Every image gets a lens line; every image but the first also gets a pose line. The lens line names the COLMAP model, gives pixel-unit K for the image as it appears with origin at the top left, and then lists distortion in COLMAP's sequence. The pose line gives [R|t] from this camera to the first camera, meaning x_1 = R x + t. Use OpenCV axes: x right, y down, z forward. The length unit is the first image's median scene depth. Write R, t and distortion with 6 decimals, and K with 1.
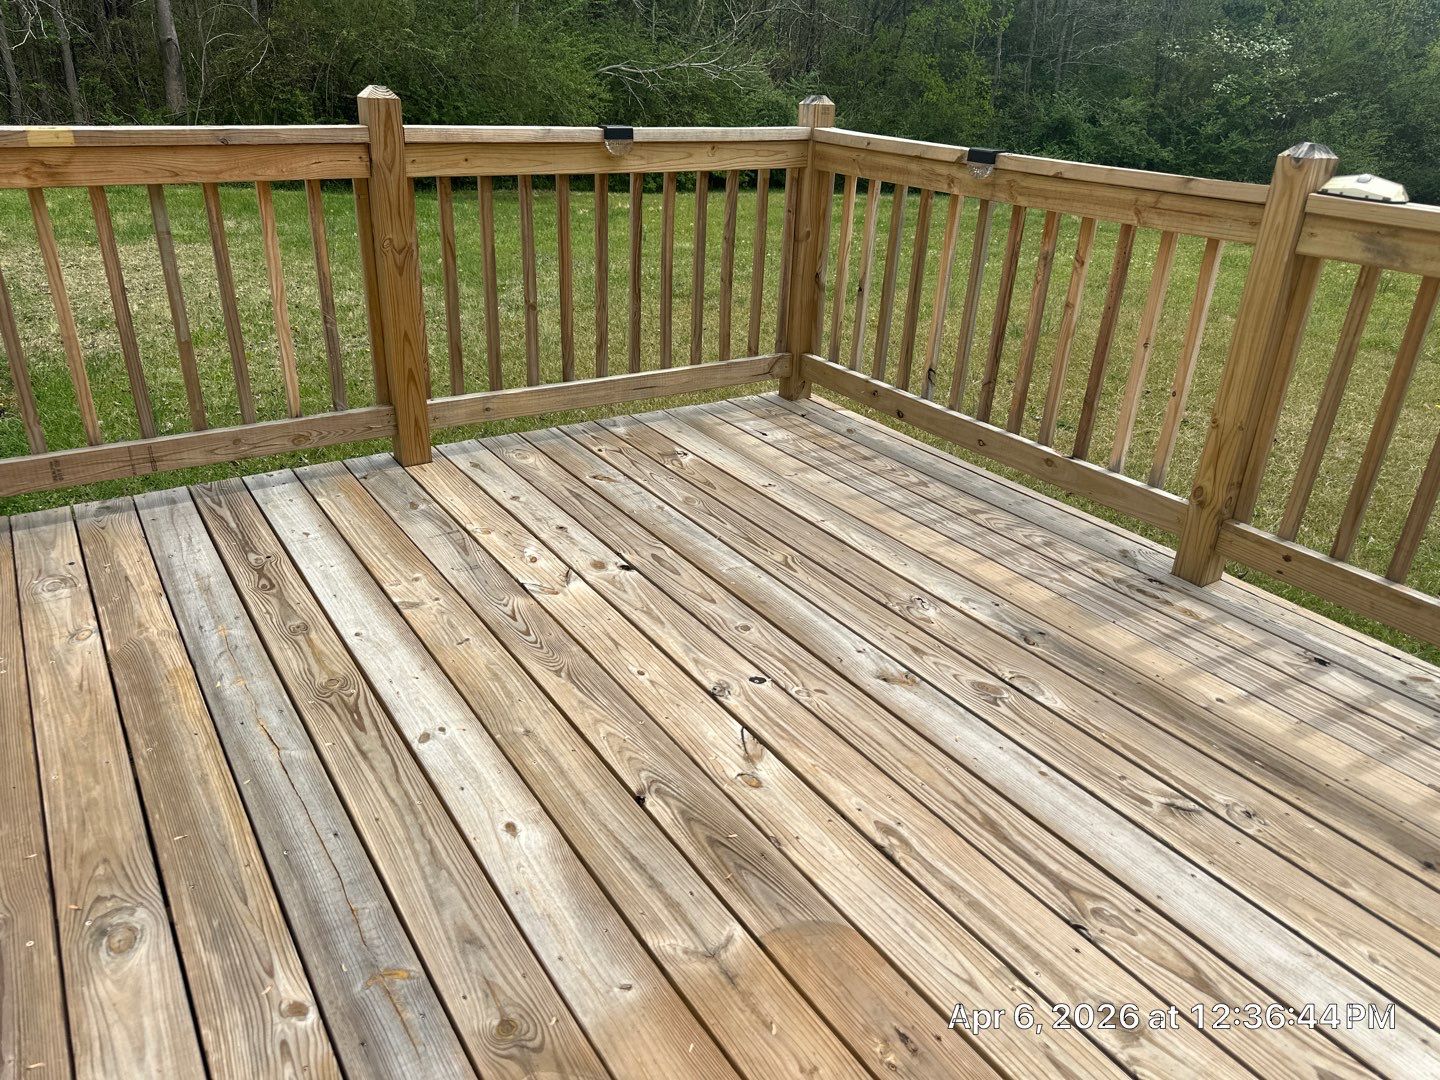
lens RADIAL K [[1021.9, 0, 735.1], [0, 1021.9, 546.1], [0, 0, 1]] dist [0.105607, -0.159945]
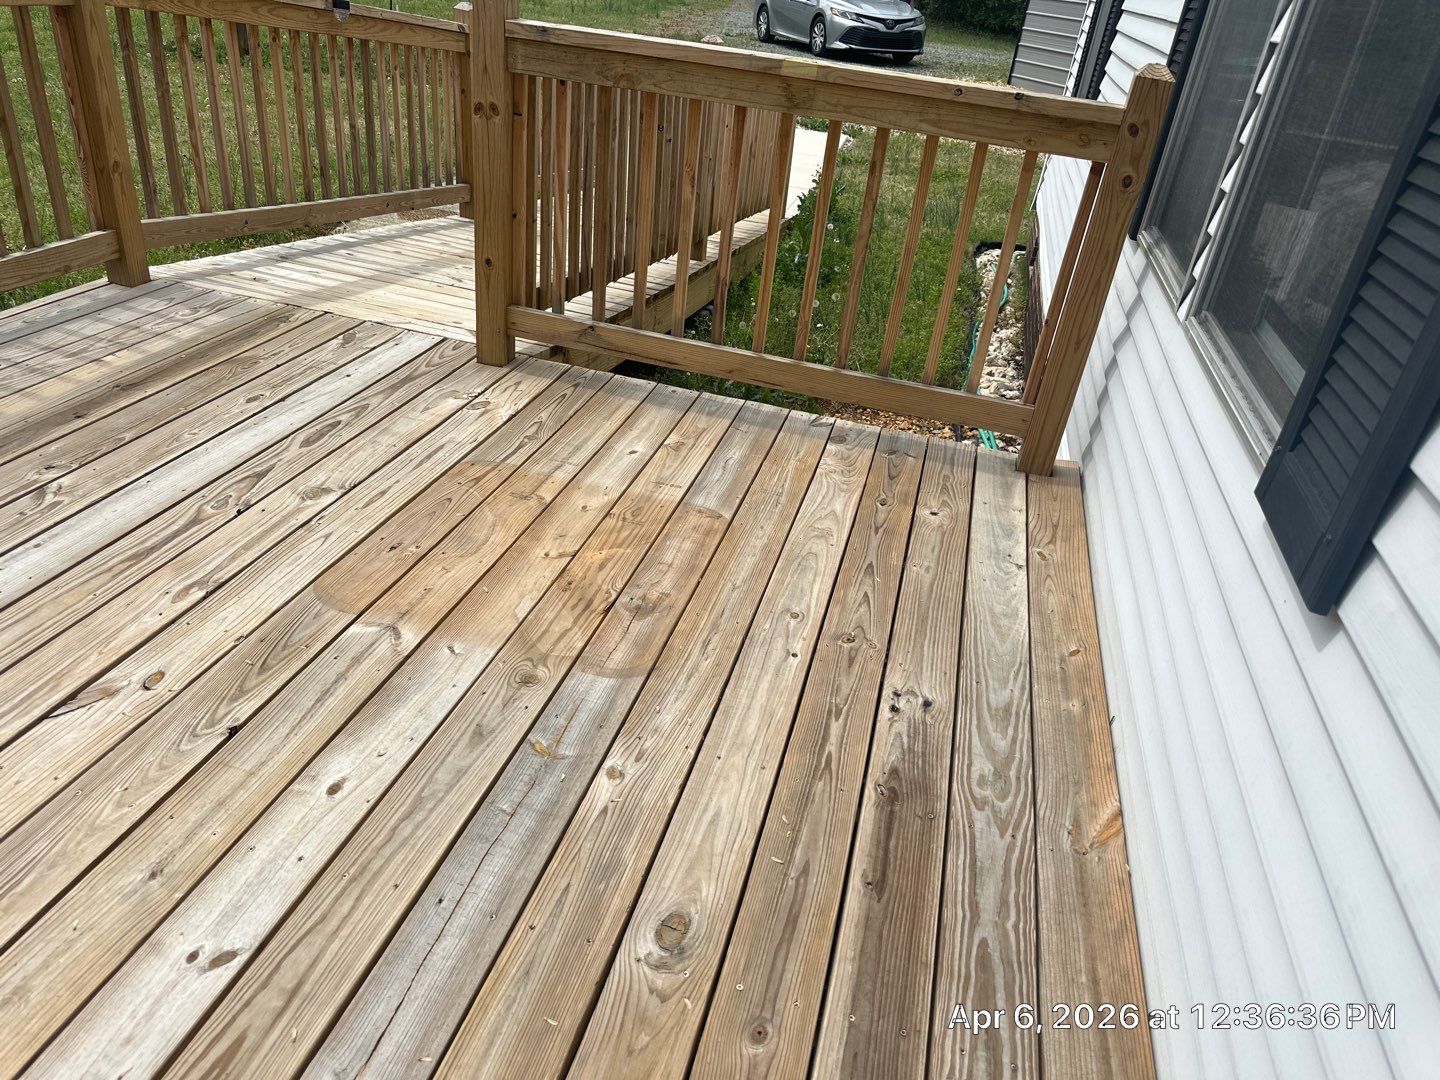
lens RADIAL K [[1026.0, 0, 687.9], [0, 1026.0, 510.7], [0, 0, 1]] dist [0.001740, -0.001602]
pose [[-0.631001, -0.464990, 0.620985, -0.689357], [0.206953, 0.670560, 0.712404, -0.377571], [-0.747669, 0.578042, -0.326893, 0.737240]]
